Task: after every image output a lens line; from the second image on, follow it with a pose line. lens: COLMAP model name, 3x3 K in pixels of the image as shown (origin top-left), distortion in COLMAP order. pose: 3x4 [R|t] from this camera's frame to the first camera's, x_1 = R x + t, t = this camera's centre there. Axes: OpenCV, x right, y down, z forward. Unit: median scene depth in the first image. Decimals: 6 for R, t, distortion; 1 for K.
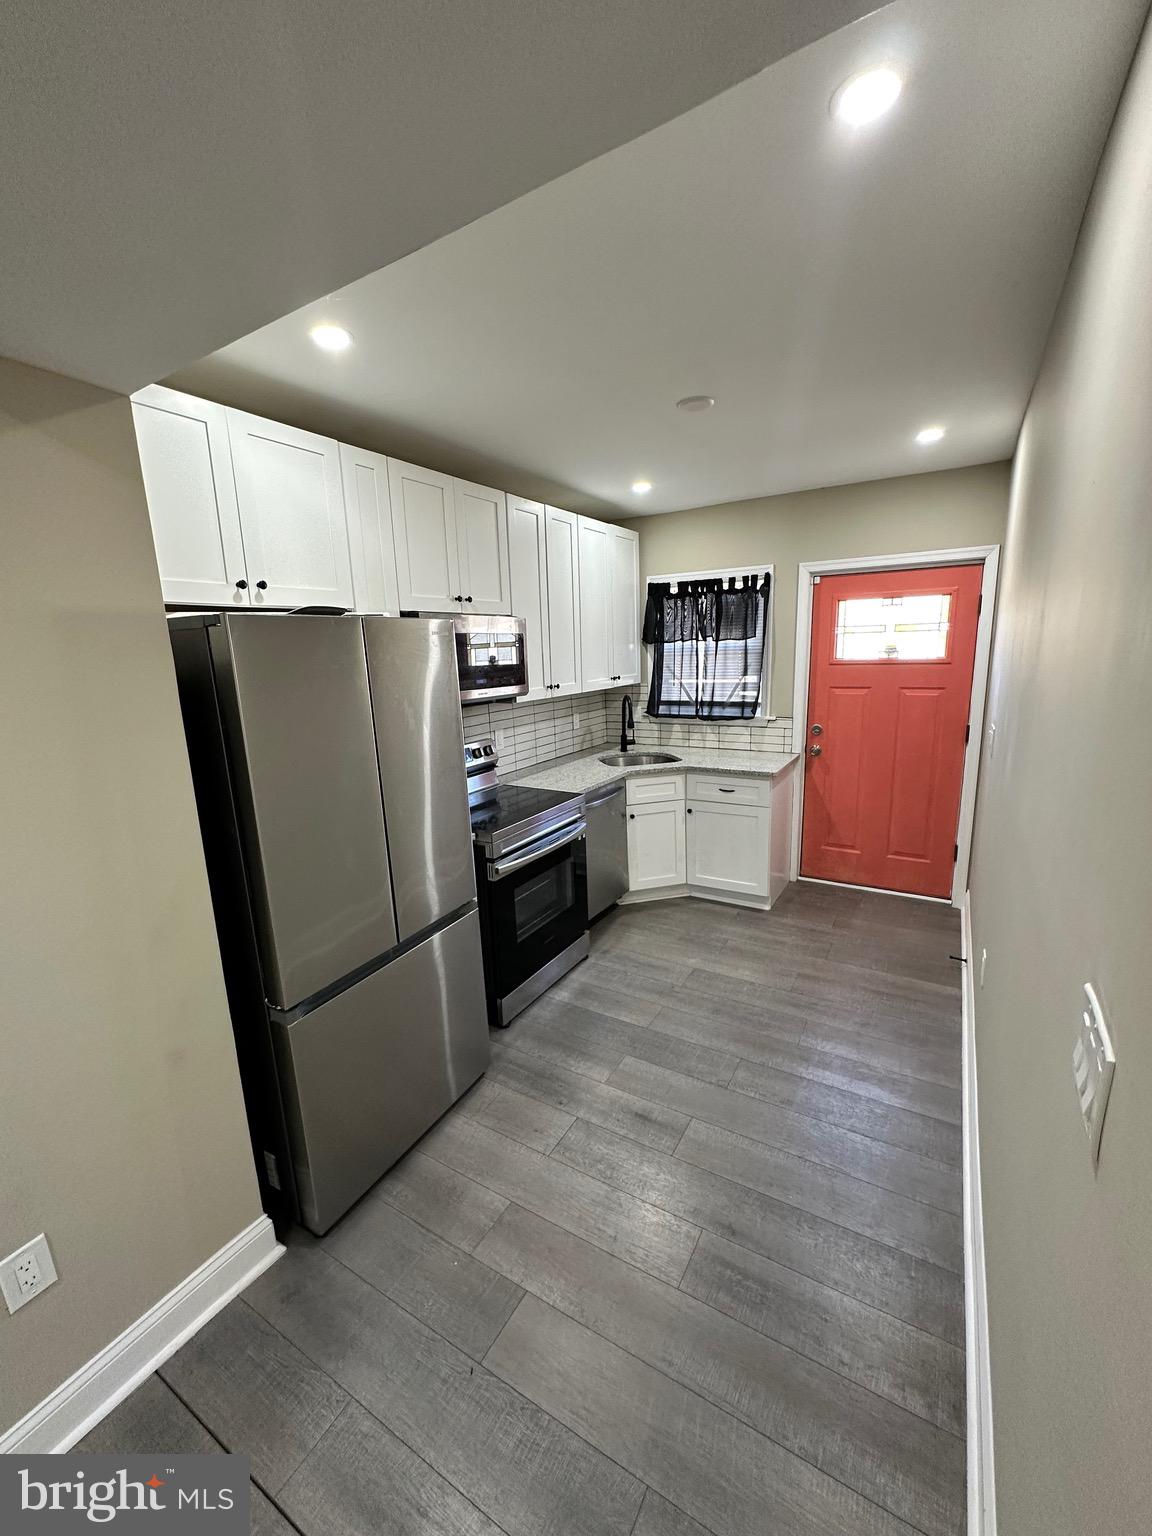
lens RADIAL K [[612.5, 0, 583.7], [0, 612.5, 766.9], [0, 0, 1]] dist [-0.009522, -0.000219]
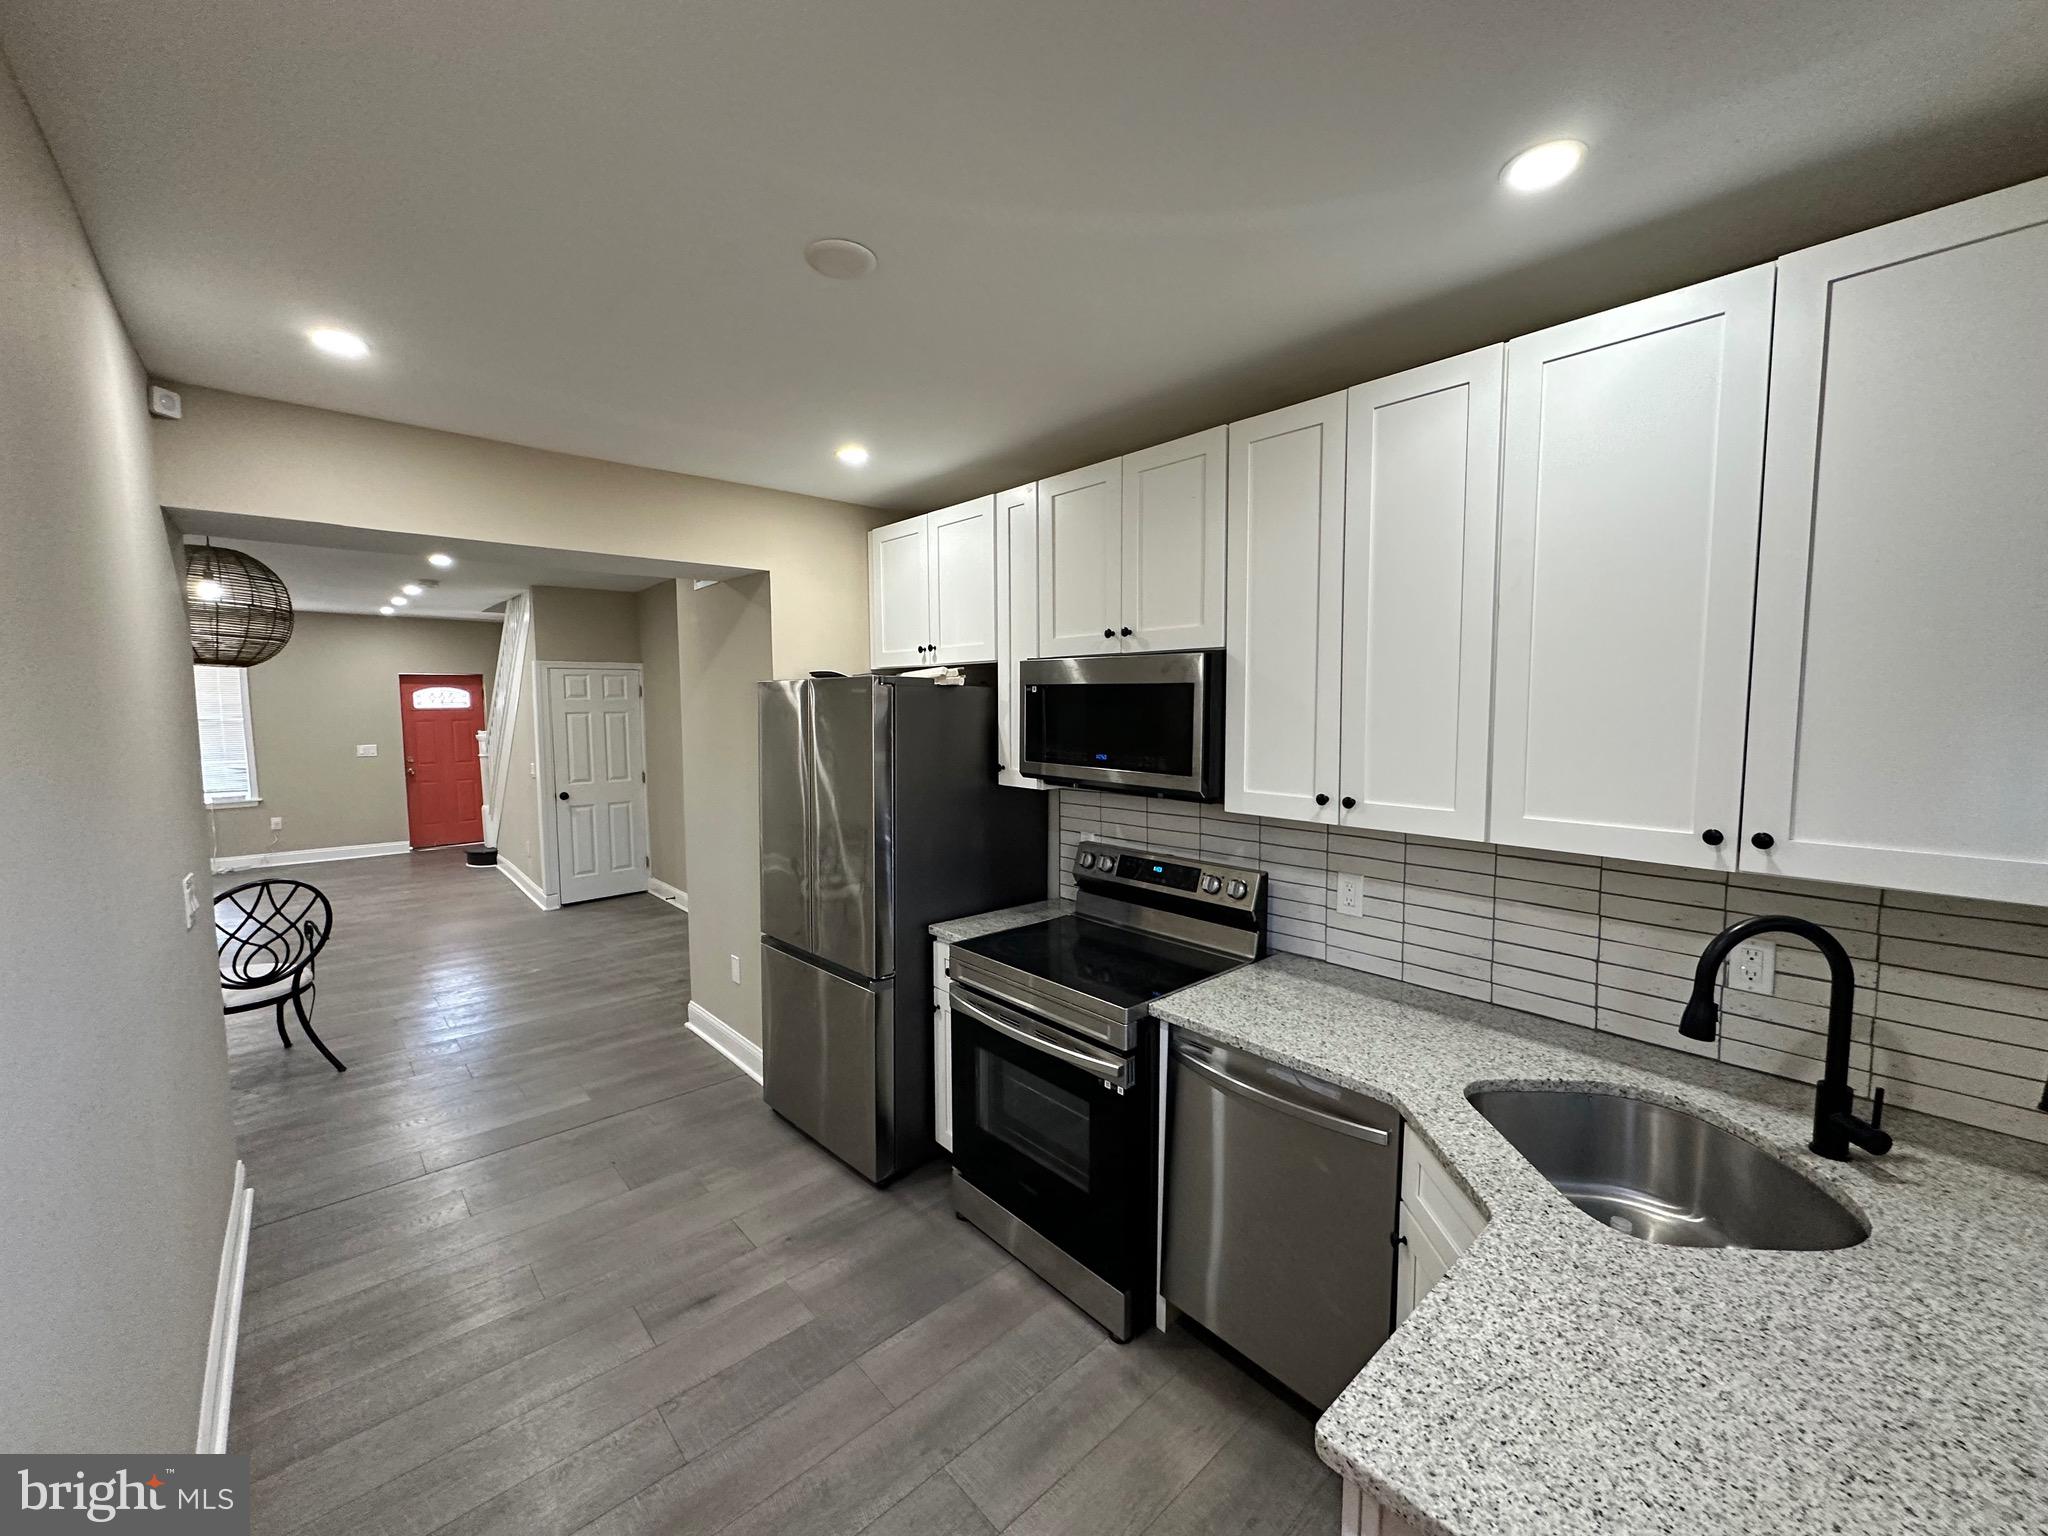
lens RADIAL K [[816.7, 0, 1031.6], [0, 816.7, 767.5], [0, 0, 1]] dist [-0.009522, -0.000219]
pose [[-0.298654, 0.105572, -0.948504, 0.495915], [-0.175969, 0.970731, 0.163453, -0.187782], [0.937998, 0.215723, -0.271336, 0.853567]]
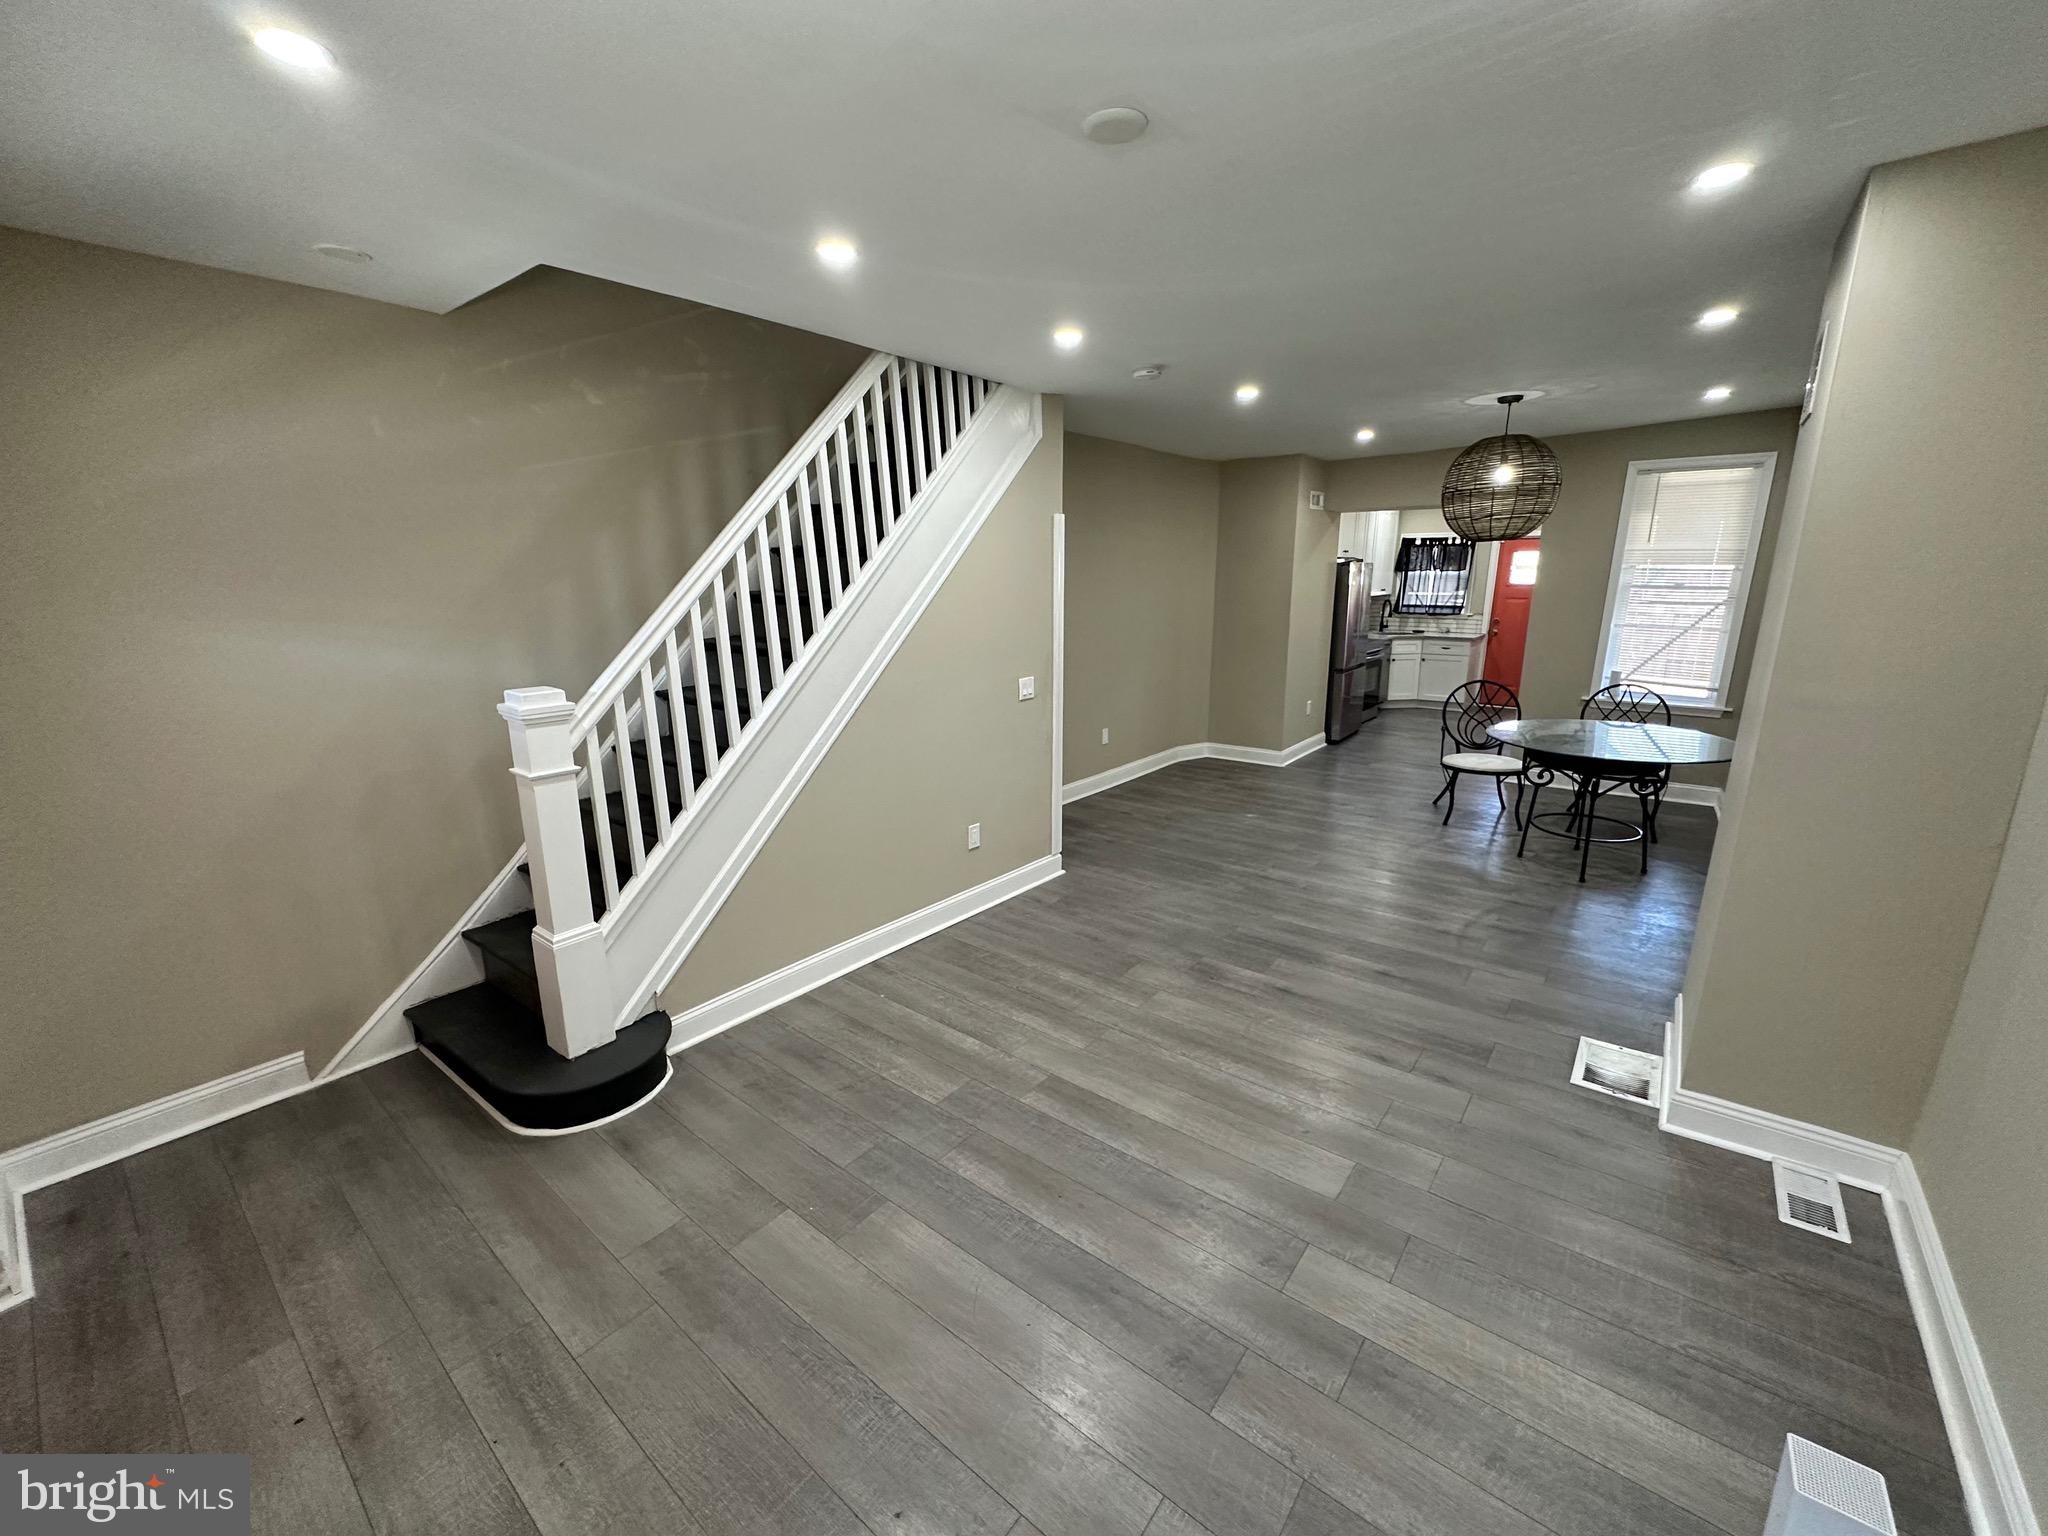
lens RADIAL K [[816.7, 0, 1031.6], [0, 816.7, 767.5], [0, 0, 1]] dist [-0.009522, -0.000219]
pose [[0.988561, 0.059753, -0.138479, -0.653362], [-0.053068, 0.997263, 0.051475, 0.333537], [0.141176, -0.043538, 0.989027, -1.685207]]
